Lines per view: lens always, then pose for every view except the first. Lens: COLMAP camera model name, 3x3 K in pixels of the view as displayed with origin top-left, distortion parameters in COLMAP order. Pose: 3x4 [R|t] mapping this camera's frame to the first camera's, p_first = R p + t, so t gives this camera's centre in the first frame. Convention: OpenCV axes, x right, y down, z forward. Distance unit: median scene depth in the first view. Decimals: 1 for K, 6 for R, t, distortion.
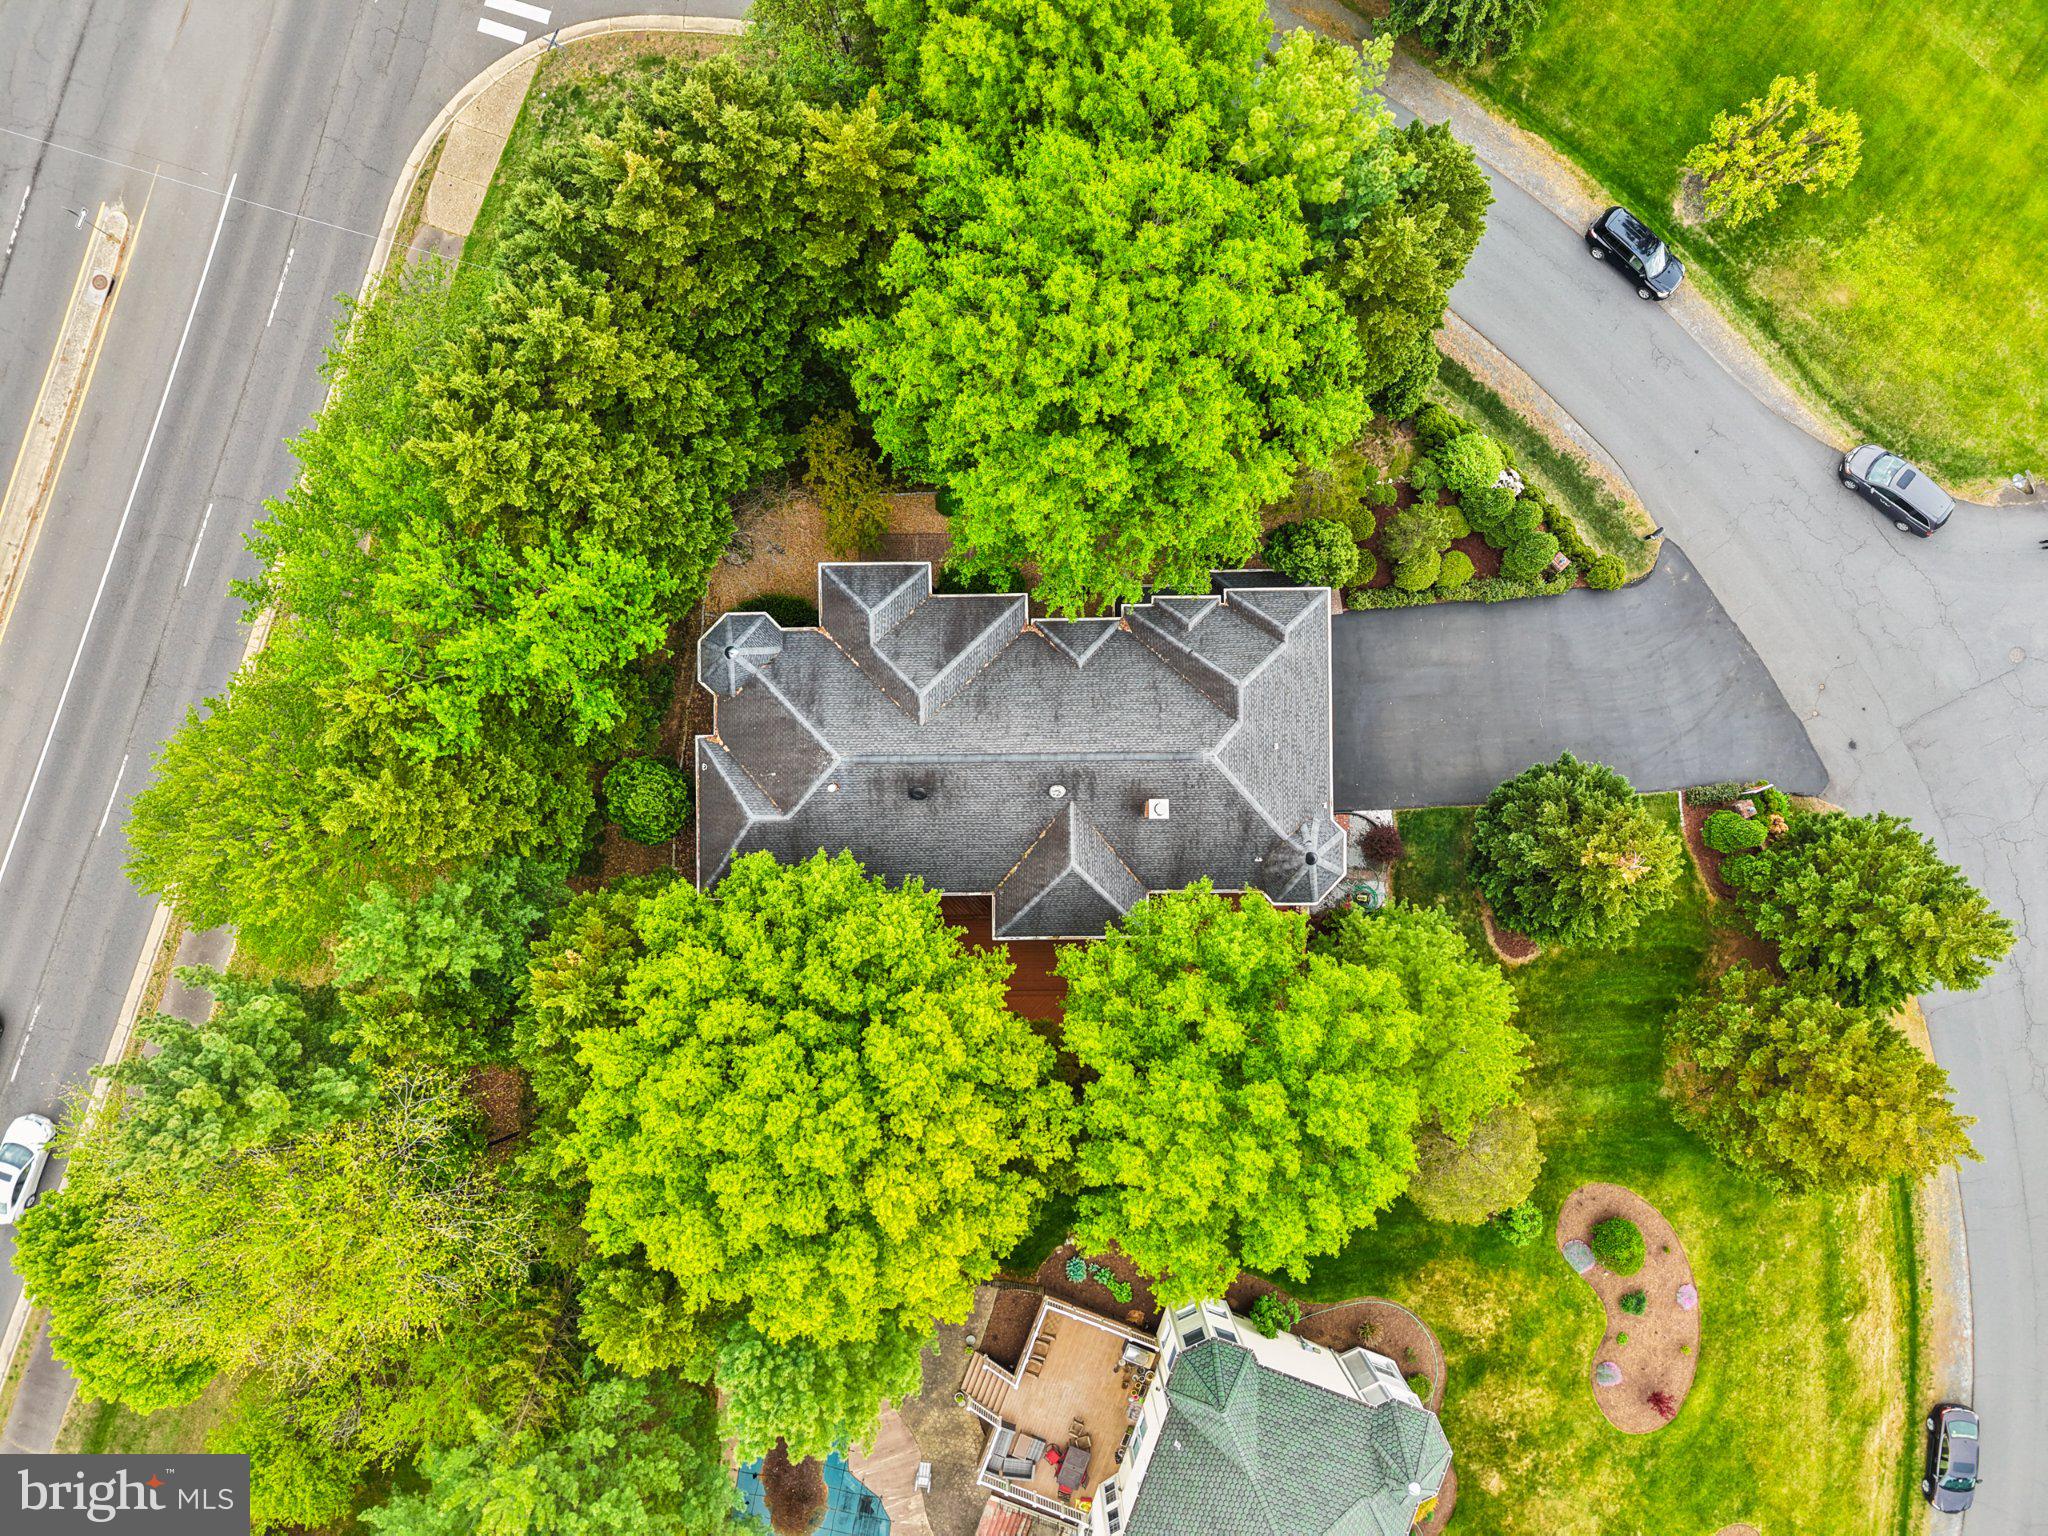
lens RADIAL K [[1384.2, 0, 1022.7], [0, 1384.2, 775.1], [0, 0, 1]] dist [0.007587, -0.005894]
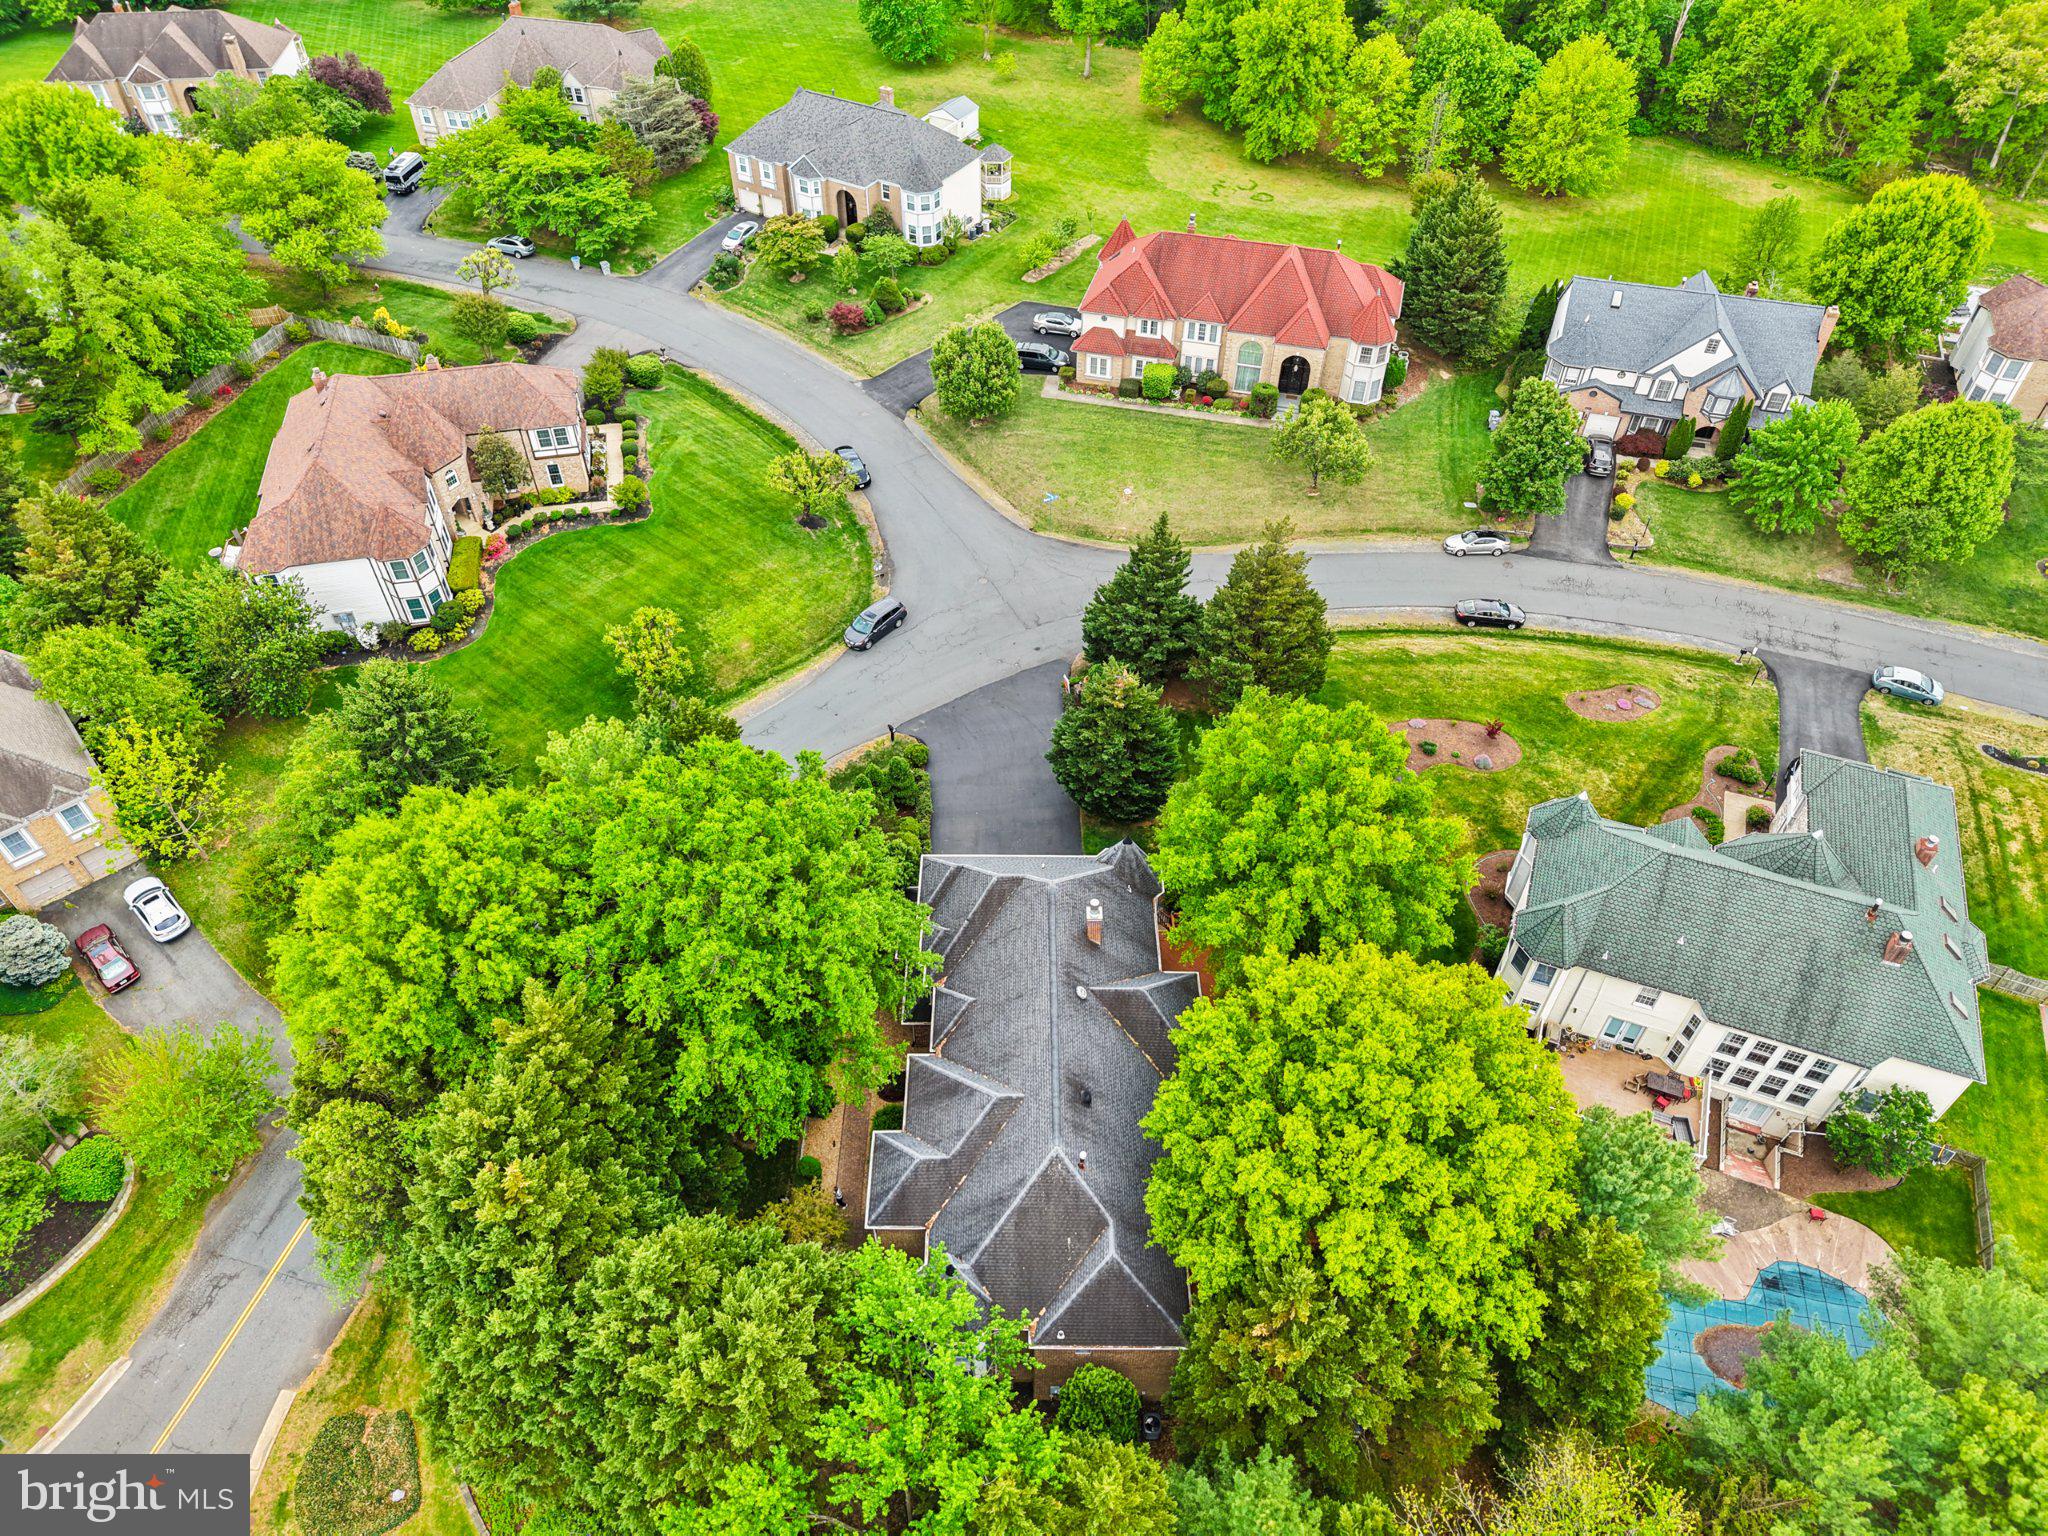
lens RADIAL K [[1363.3, 0, 1023.3], [0, 1363.3, 770.7], [0, 0, 1]] dist [0.010616, -0.004909]
pose [[0.011869, -0.724138, 0.689553, -0.686843], [0.999888, 0.014856, -0.001609, -0.042175], [-0.009078, 0.689495, 0.724234, 0.004980]]
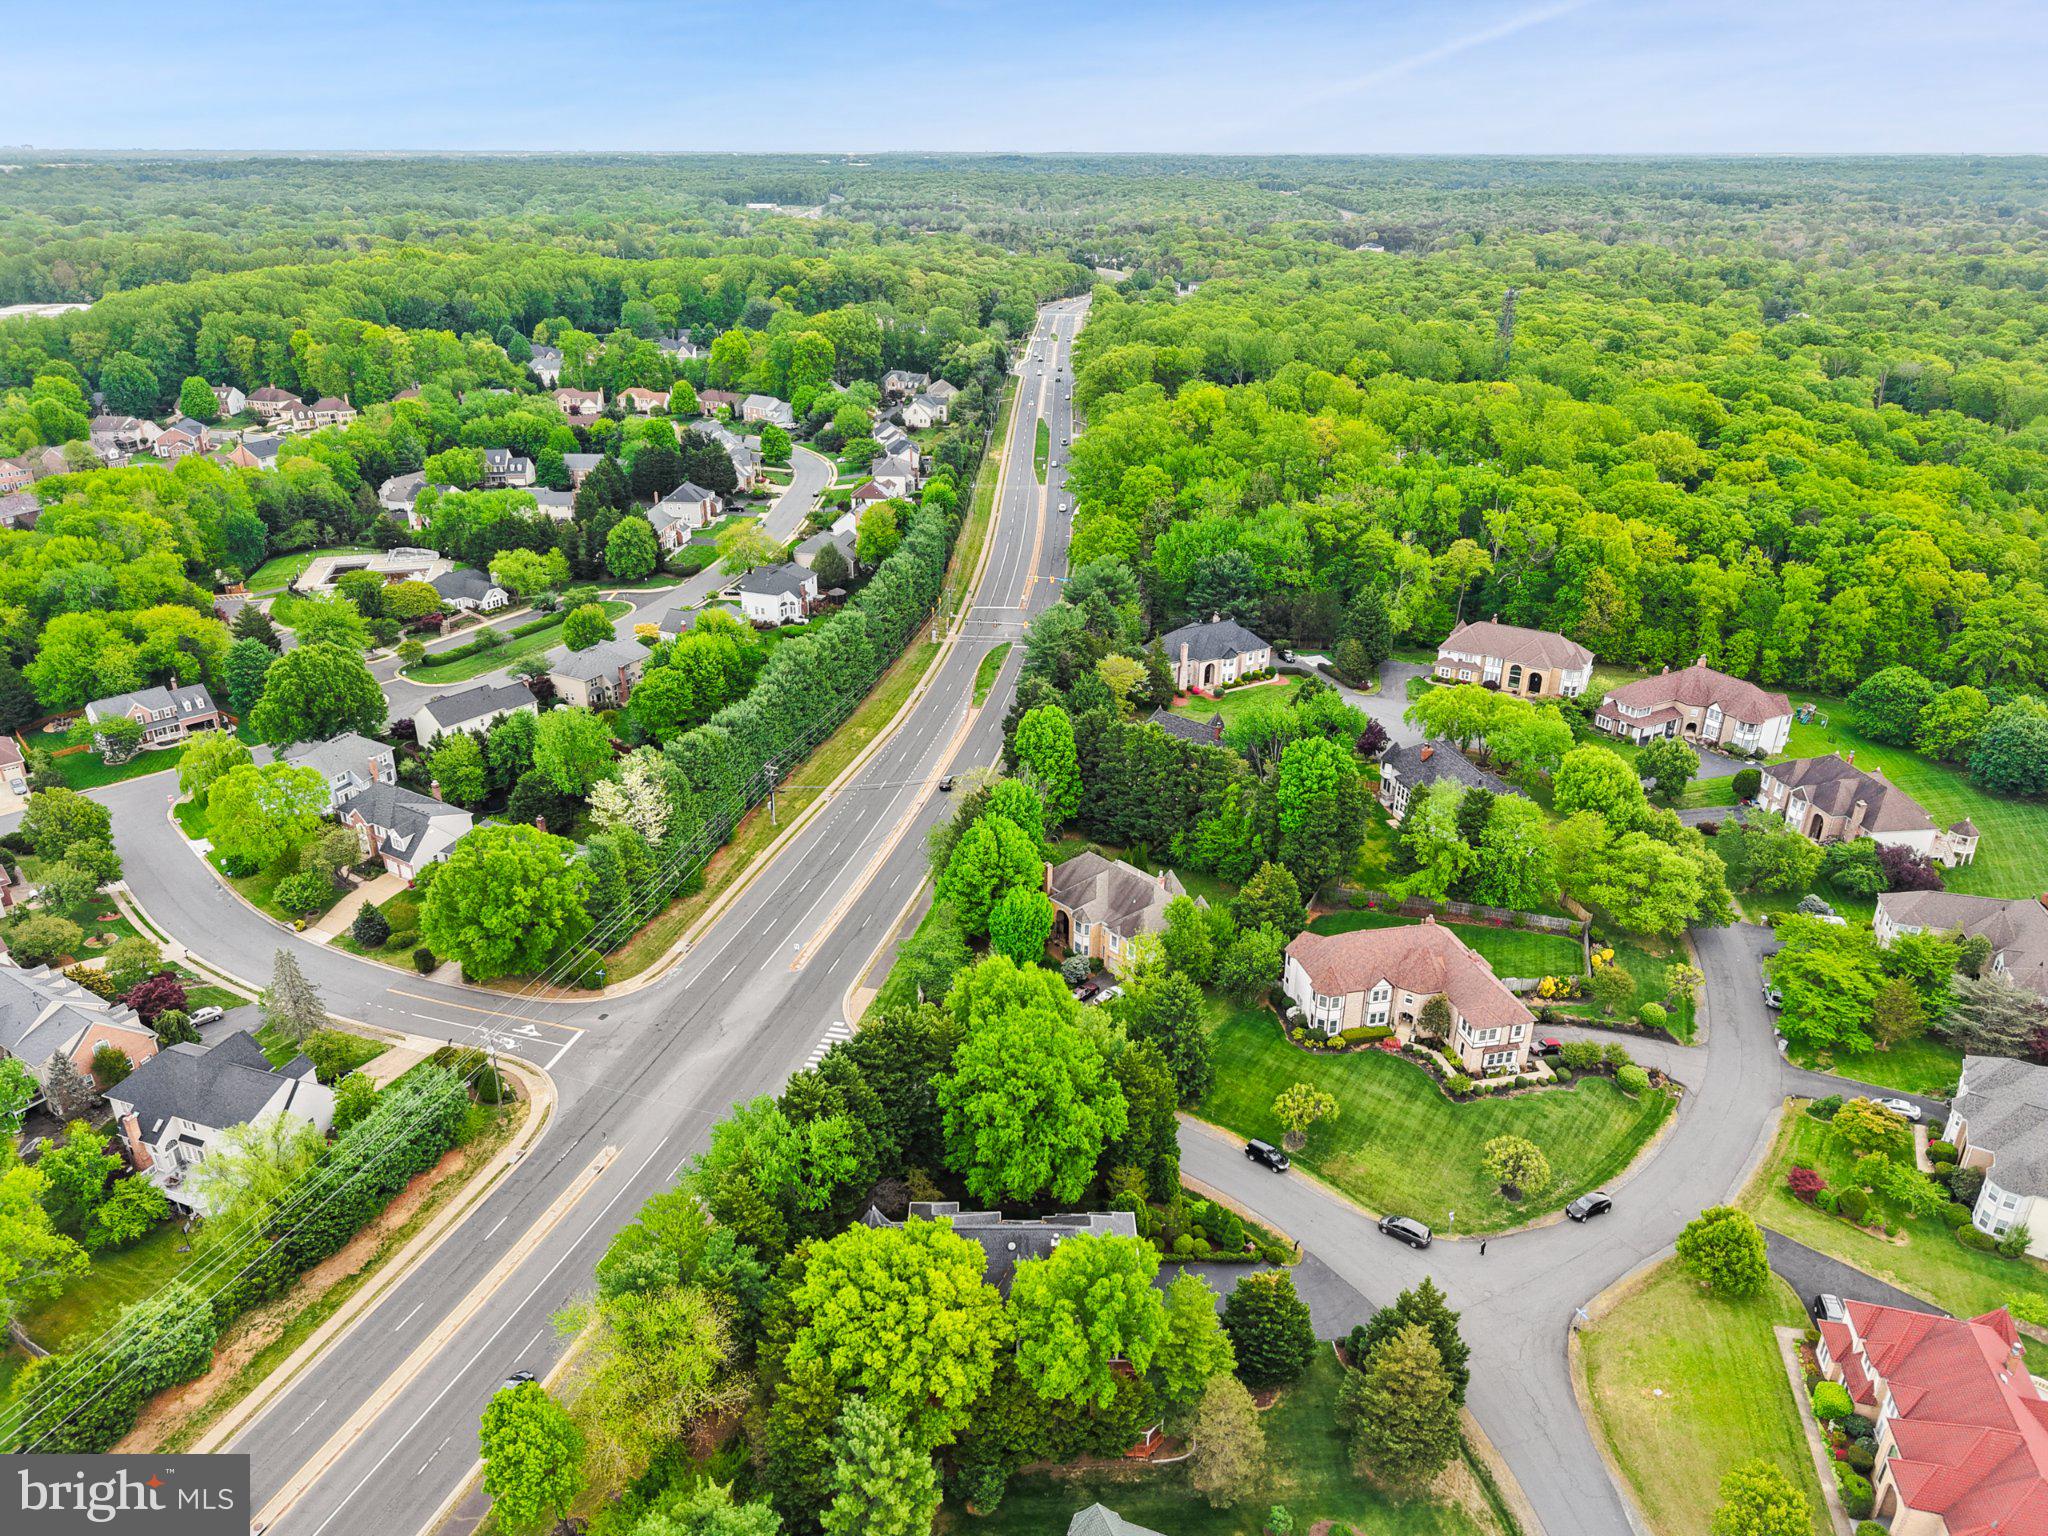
lens RADIAL K [[1384.2, 0, 1022.7], [0, 1384.2, 775.1], [0, 0, 1]] dist [0.007587, -0.005894]
pose [[0.999974, 0.001252, -0.007148, 0.060344], [-0.007010, 0.421171, -0.906954, 1.846504], [0.001875, 0.906981, 0.421168, -0.704405]]
